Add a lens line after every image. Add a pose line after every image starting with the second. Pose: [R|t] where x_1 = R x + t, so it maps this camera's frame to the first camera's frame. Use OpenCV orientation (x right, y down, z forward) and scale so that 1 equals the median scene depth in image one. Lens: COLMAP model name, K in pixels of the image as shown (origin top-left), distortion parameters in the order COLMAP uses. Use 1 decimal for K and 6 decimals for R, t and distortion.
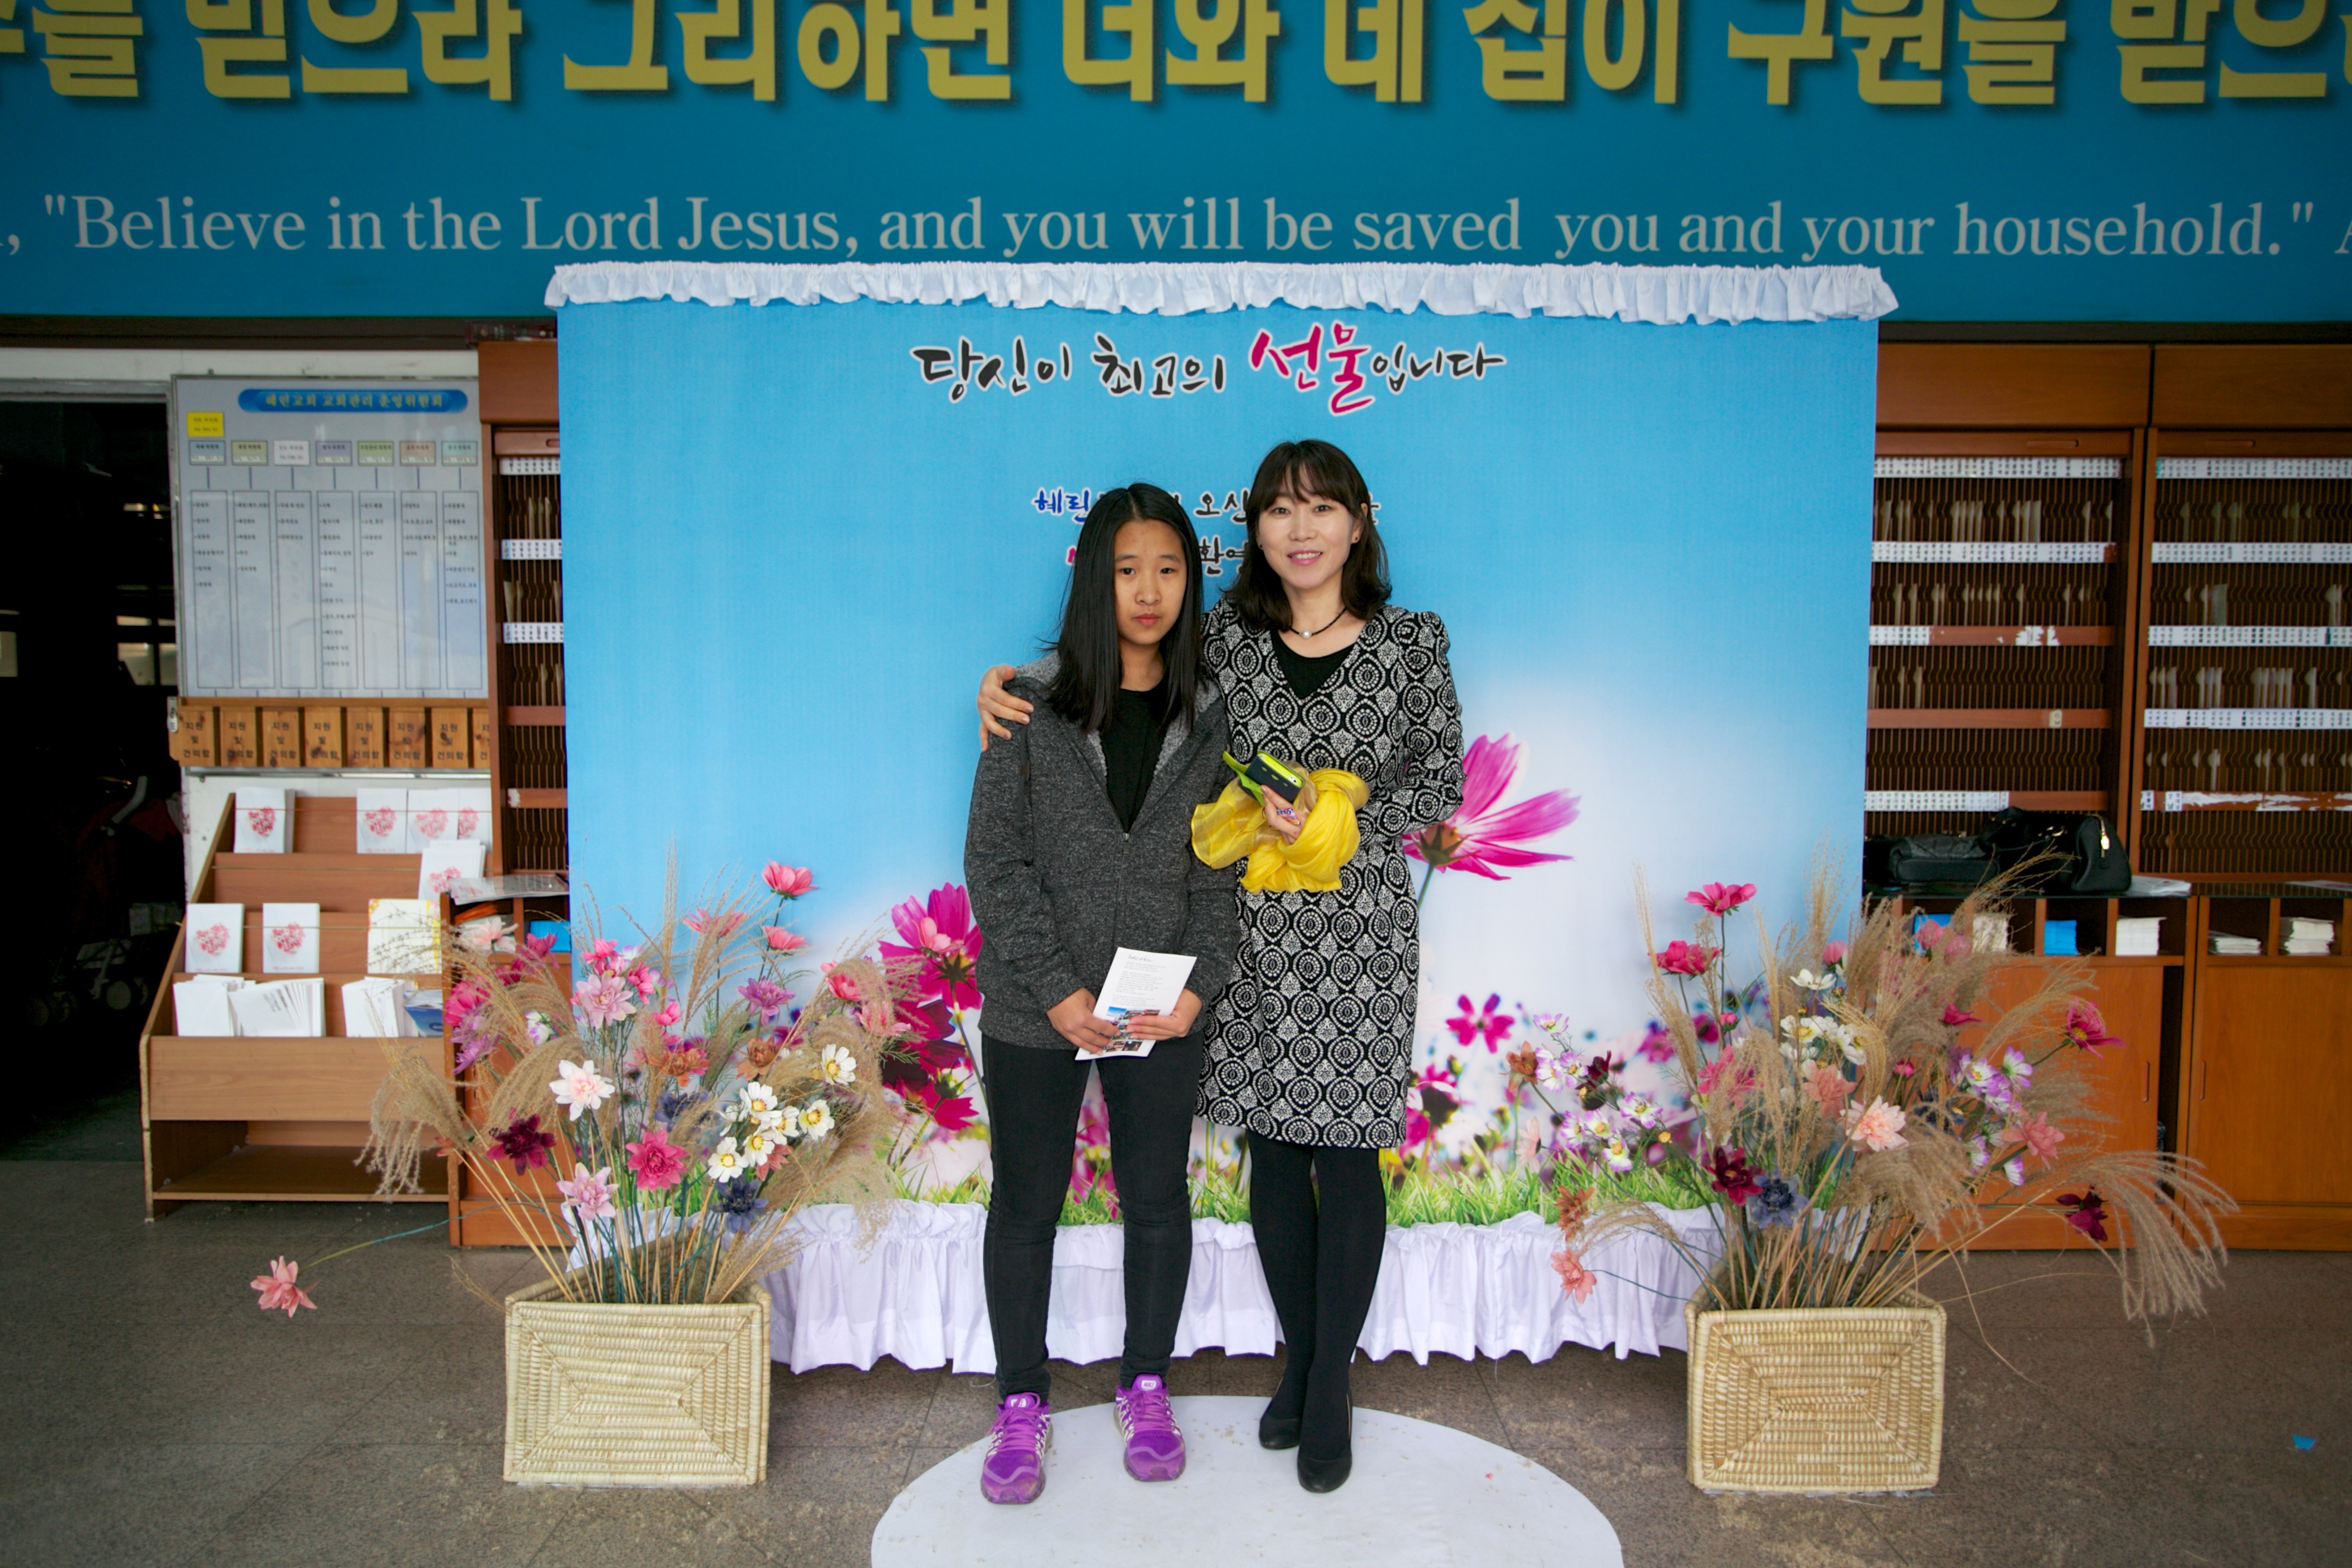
lens RADIAL K [[1638.1, 0, 1172.8], [0, 1638.1, 786.8], [0, 0, 1]] dist [-0.030808, 0.042183]
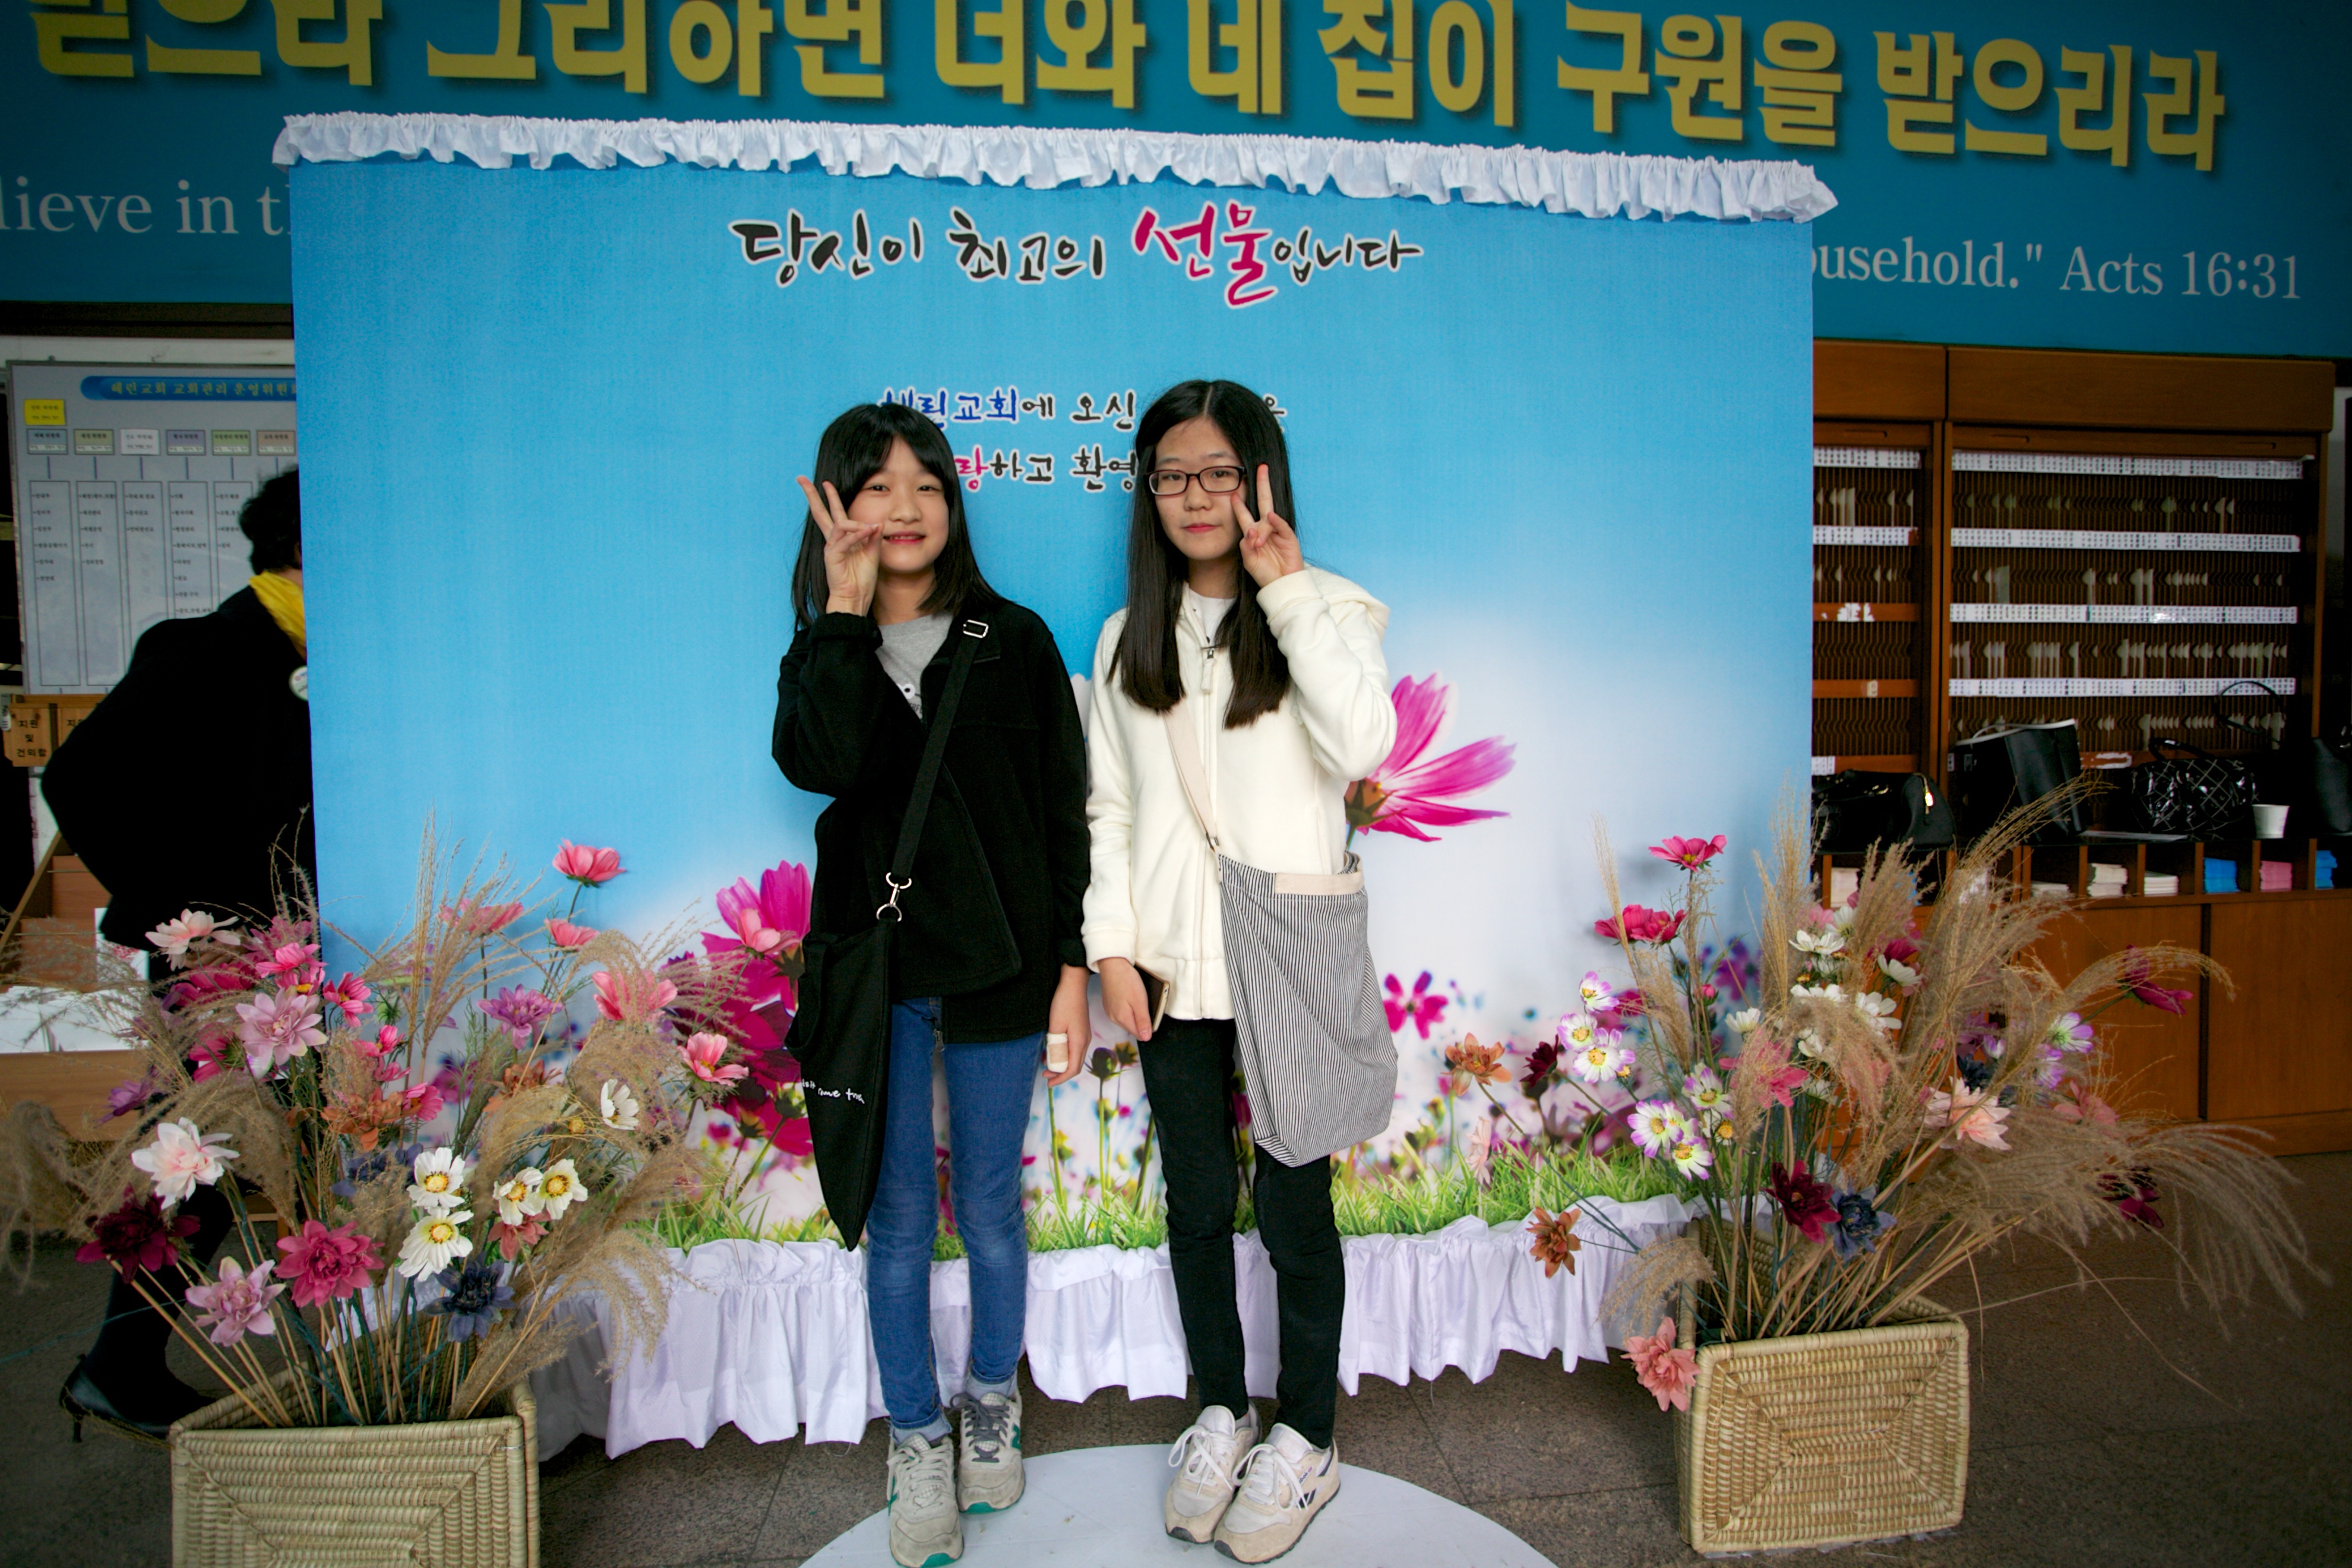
lens RADIAL K [[1168.3, 0, 1174.7], [0, 1168.3, 784.4], [0, 0, 1]] dist [-0.062212, 0.024130]
pose [[0.994911, -0.019919, 0.098771, 0.003158], [0.021823, 0.999596, -0.018233, 0.034644], [-0.098368, 0.020296, 0.994943, 0.388855]]
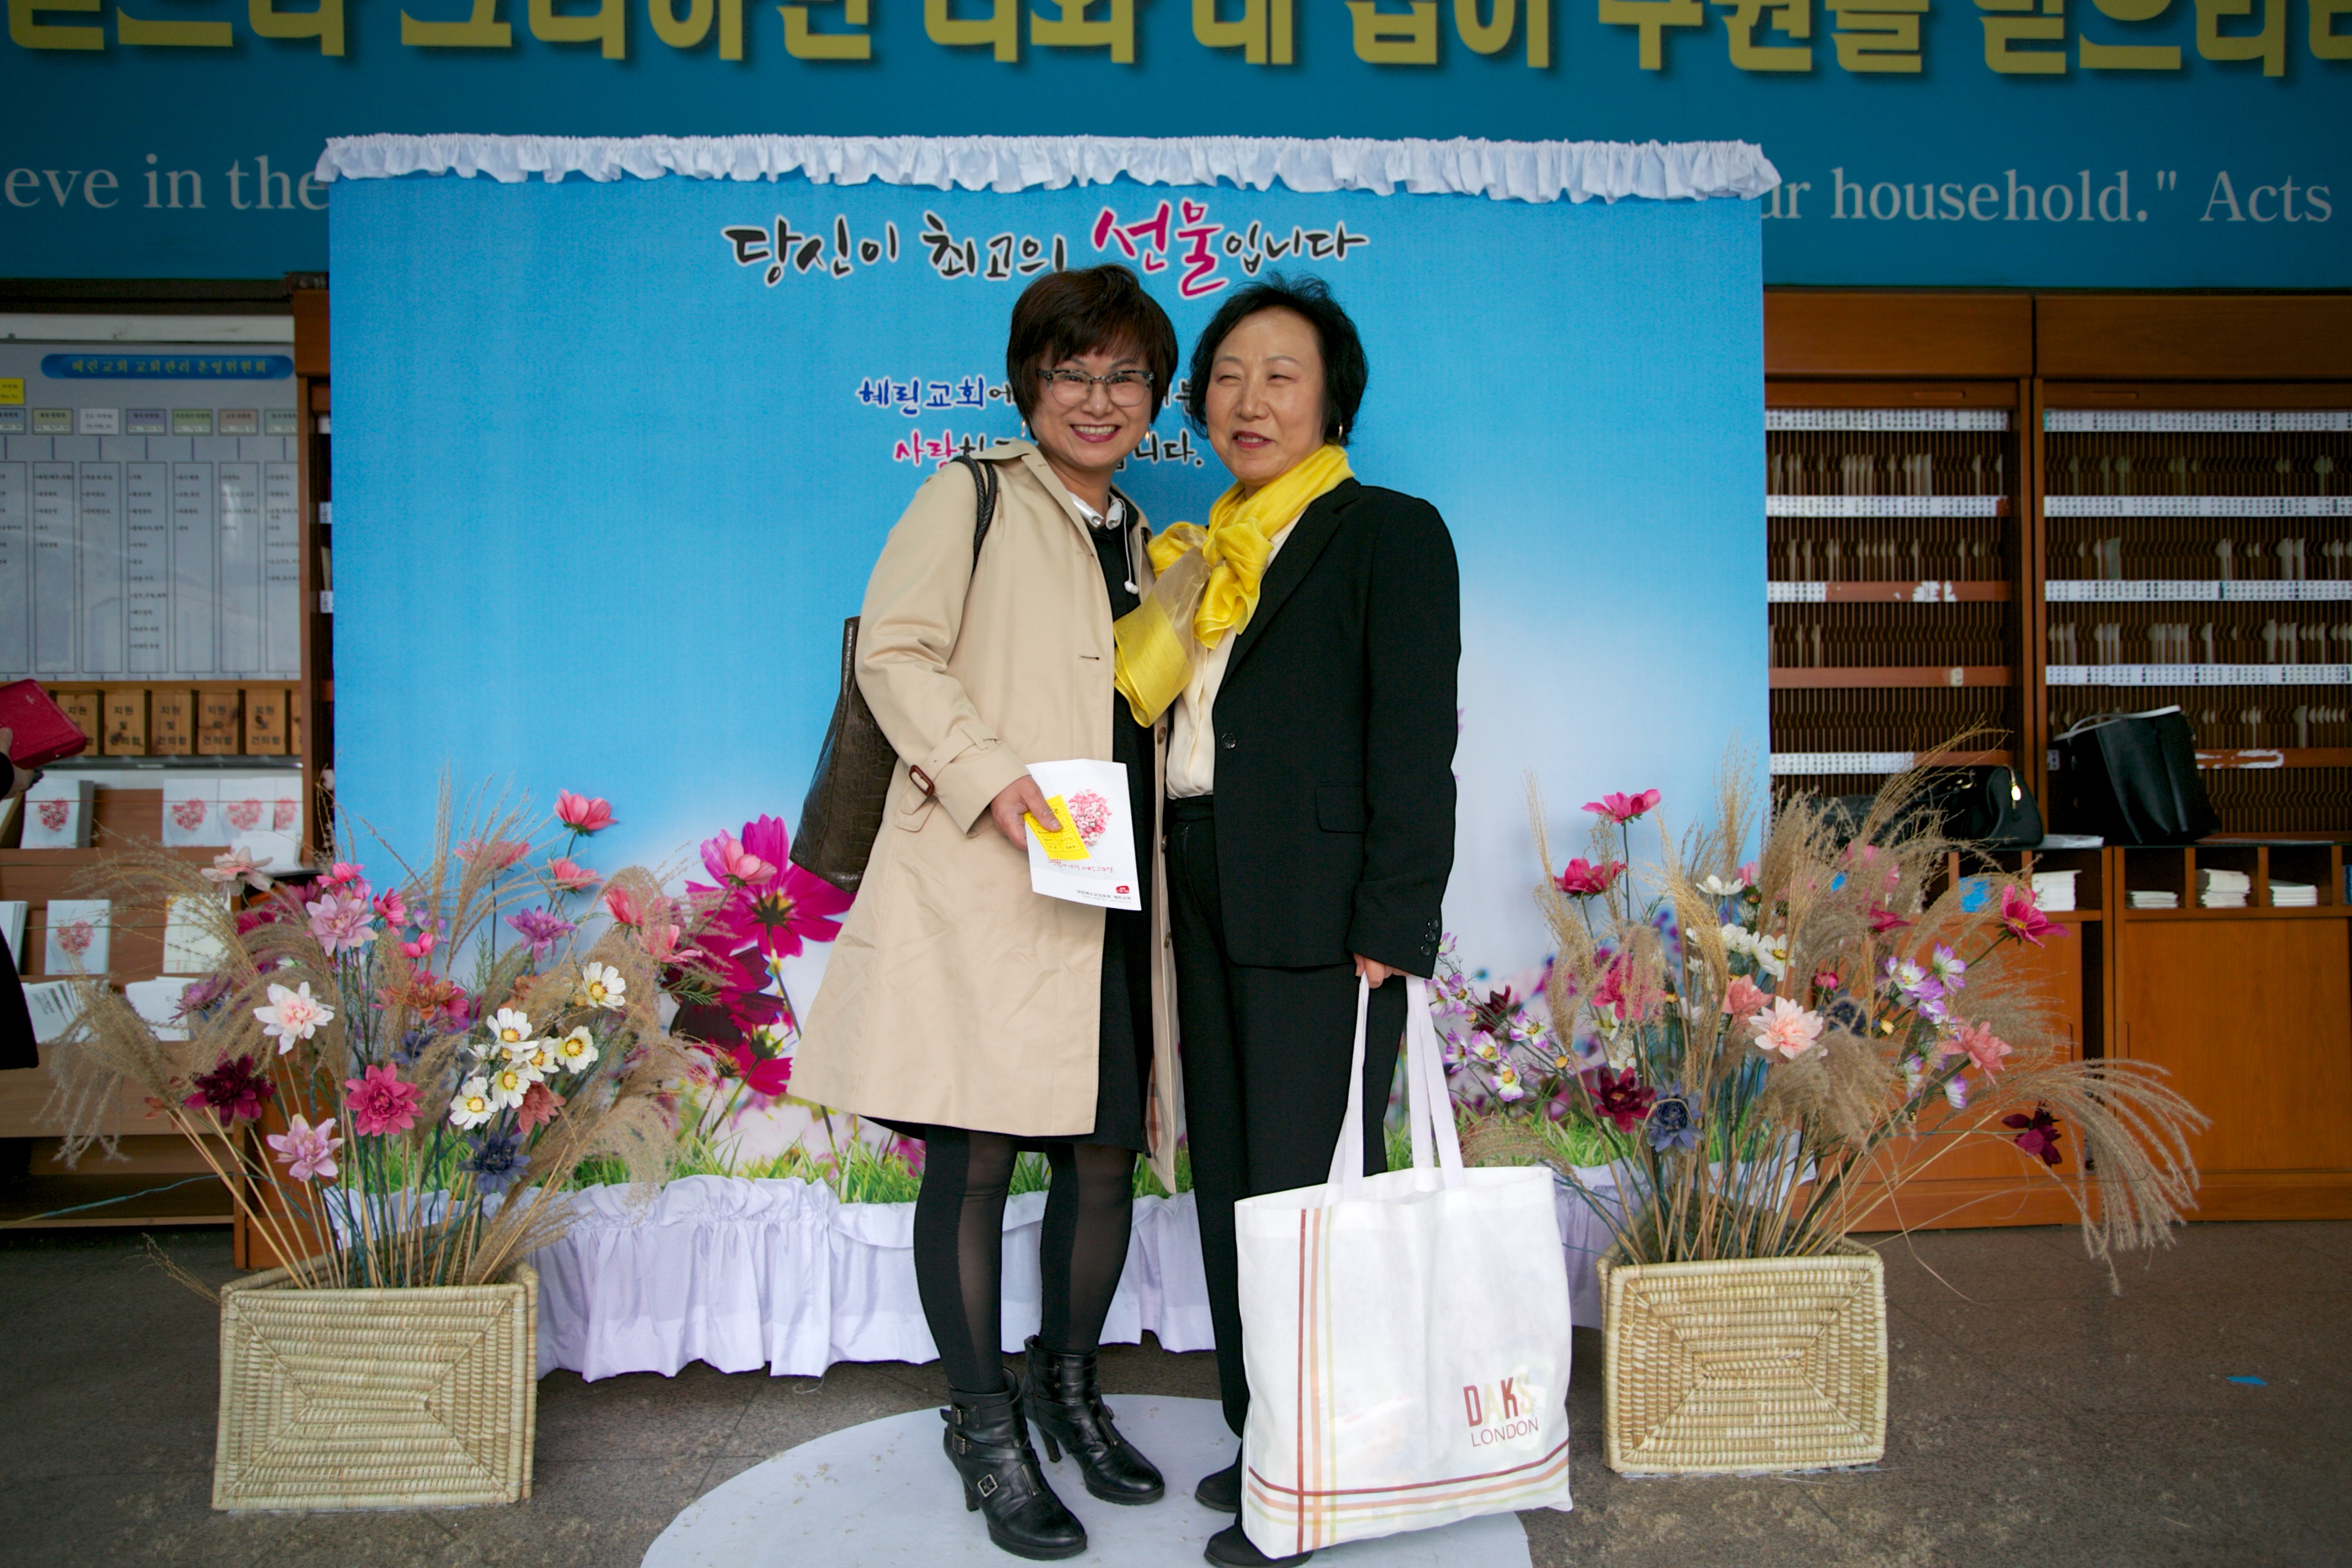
lens RADIAL K [[1571.7, 0, 1175.1], [0, 1571.7, 779.9], [0, 0, 1]] dist [-0.043294, 0.046210]
pose [[0.998974, -0.013789, 0.043140, 0.049868], [0.016709, 0.997540, -0.068080, 0.101039], [-0.042095, 0.068731, 0.996747, 0.135282]]
